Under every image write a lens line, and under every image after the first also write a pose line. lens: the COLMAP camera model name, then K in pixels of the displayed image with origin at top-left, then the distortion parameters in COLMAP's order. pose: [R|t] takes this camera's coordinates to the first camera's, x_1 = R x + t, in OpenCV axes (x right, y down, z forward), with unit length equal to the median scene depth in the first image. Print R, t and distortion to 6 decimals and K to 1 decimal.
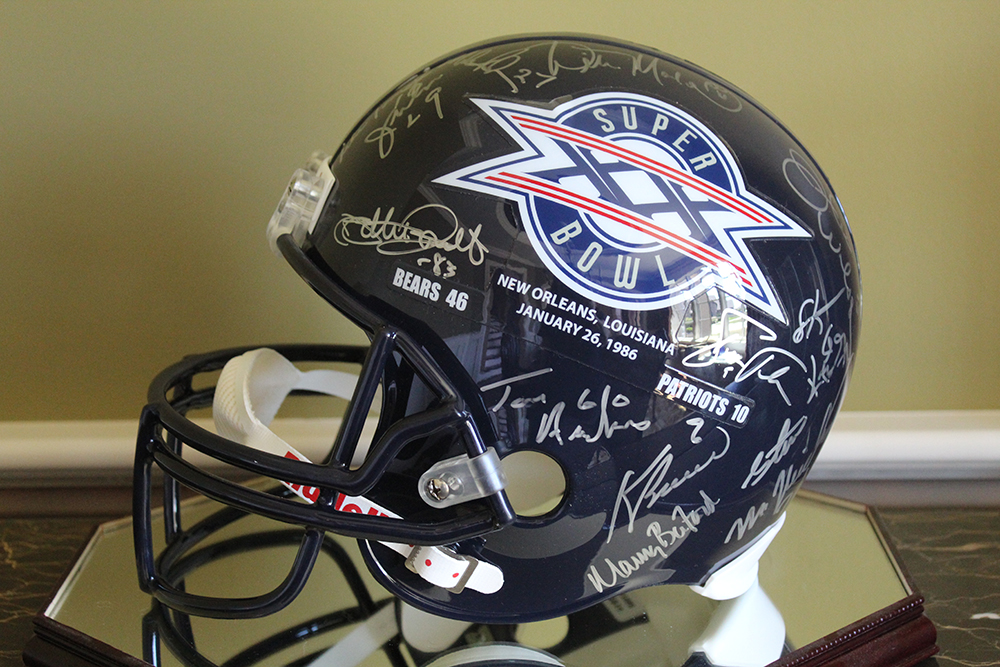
lens RADIAL K [[1935.0, 0, 510.0], [0, 1935.0, 332.9], [0, 0, 1]] dist [0.018393, 0.000000]
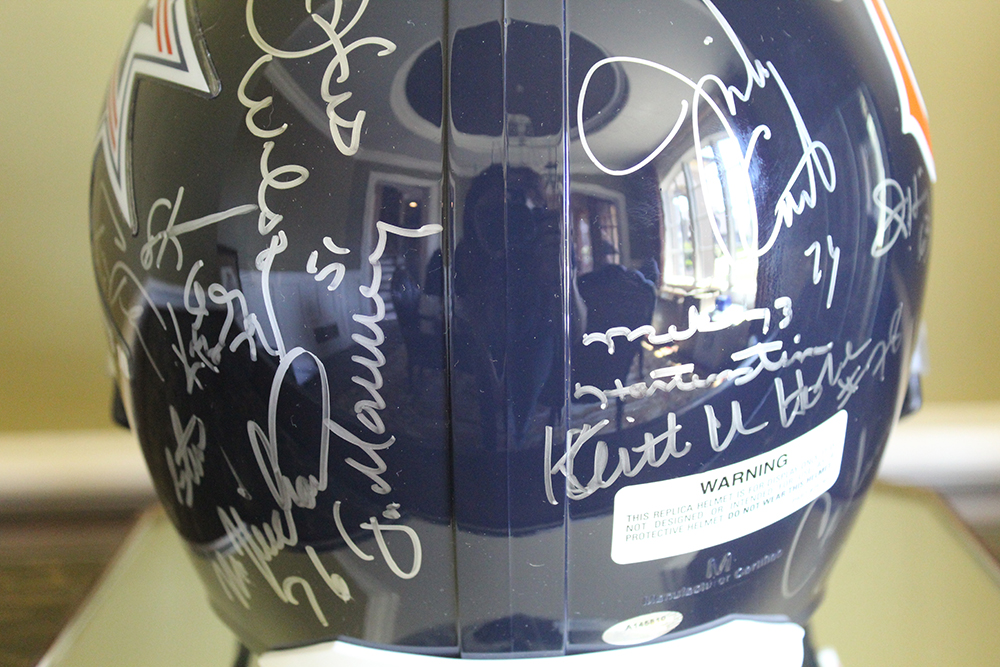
lens RADIAL K [[1841.6, 0, 499.7], [0, 1841.6, 333.7], [0, 0, 1]] dist [0.041929, 0.000000]
pose [[-0.012902, 0.188622, -0.981965, 0.690467], [-0.200074, 0.961700, 0.187359, -0.100081], [0.979696, 0.198883, 0.025330, 1.105869]]
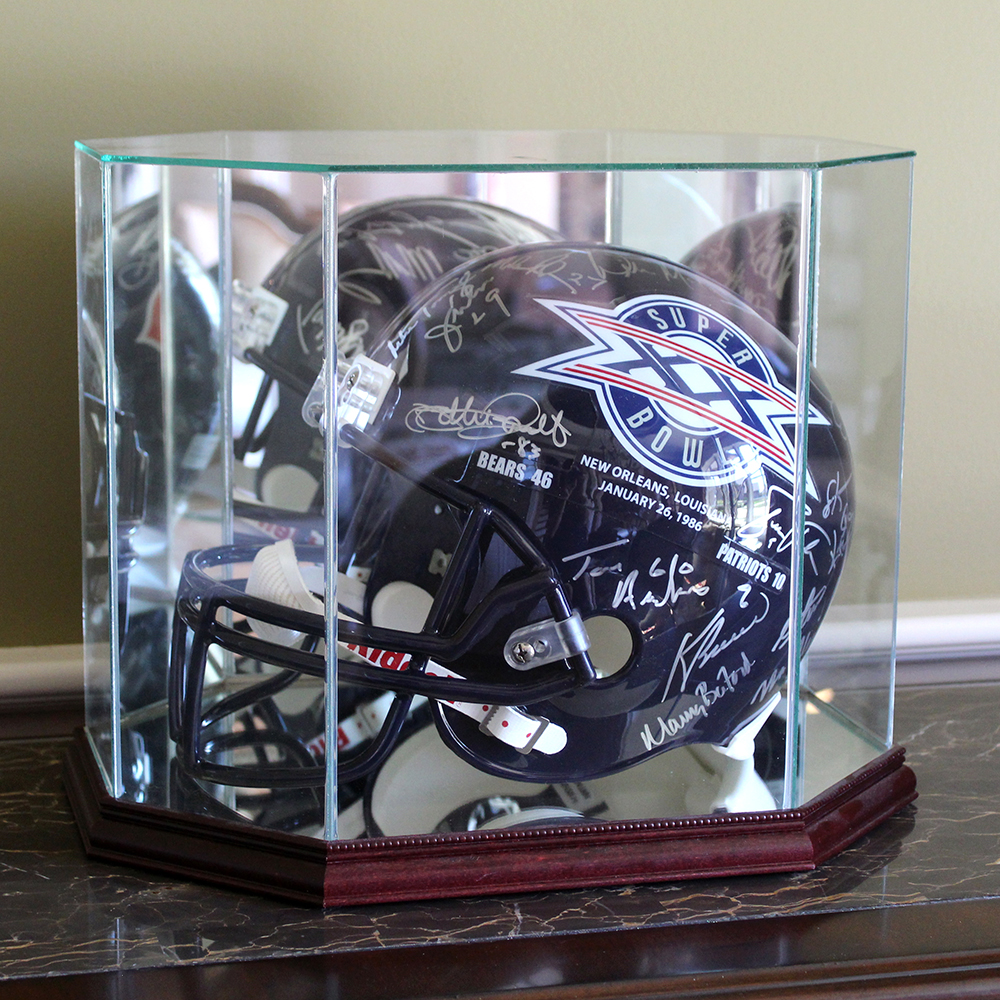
lens RADIAL K [[2469.0, 0, 494.2], [0, 2469.0, 498.6], [0, 0, 1]] dist [0.112086, 0.000000]
pose [[0.972674, -0.005065, 0.232119, -0.374357], [0.018726, 0.998216, -0.056690, 0.072319], [-0.231418, 0.059487, 0.971034, -0.354509]]
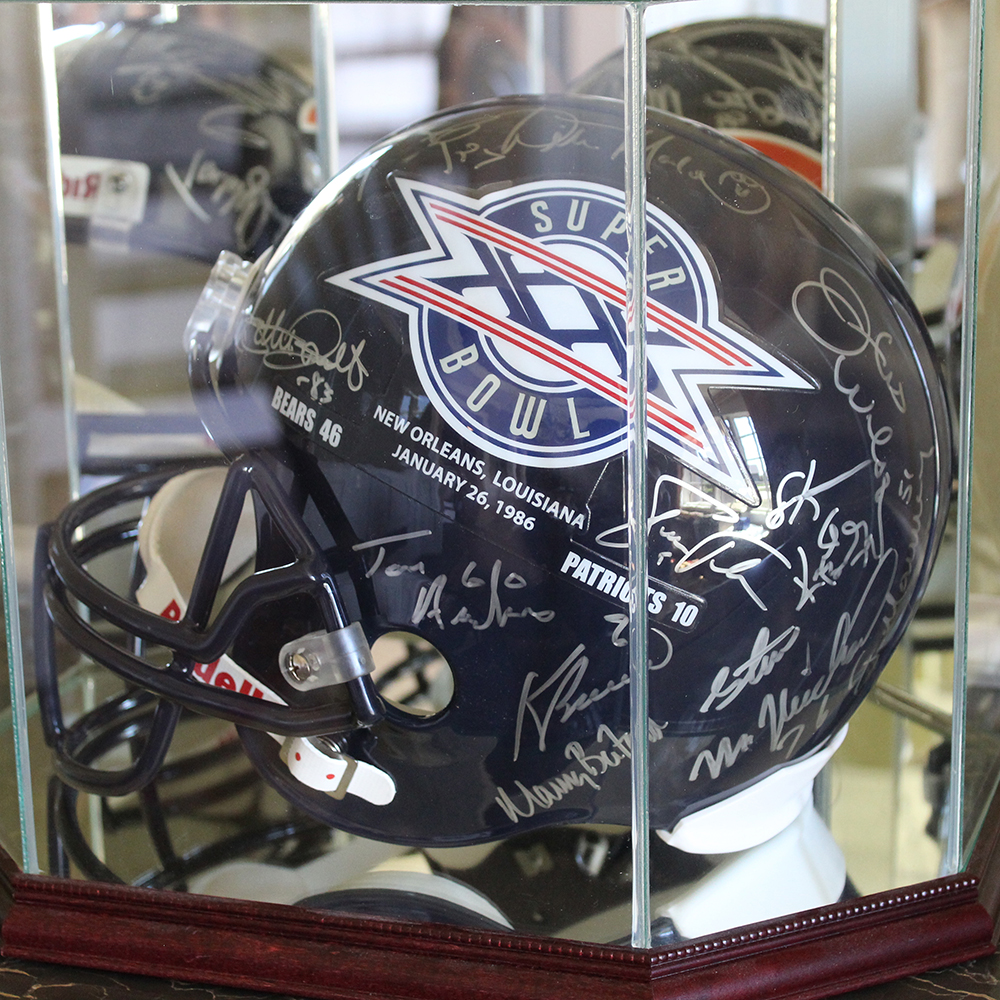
lens RADIAL K [[2505.6, 0, 497.3], [0, 2505.6, 499.7], [0, 0, 1]] dist [0.048432, 0.000000]
pose [[0.946642, 0.095777, -0.307727, 0.349555], [-0.085738, 0.995255, 0.046013, -0.042141], [0.310673, -0.017174, 0.950362, 0.044663]]
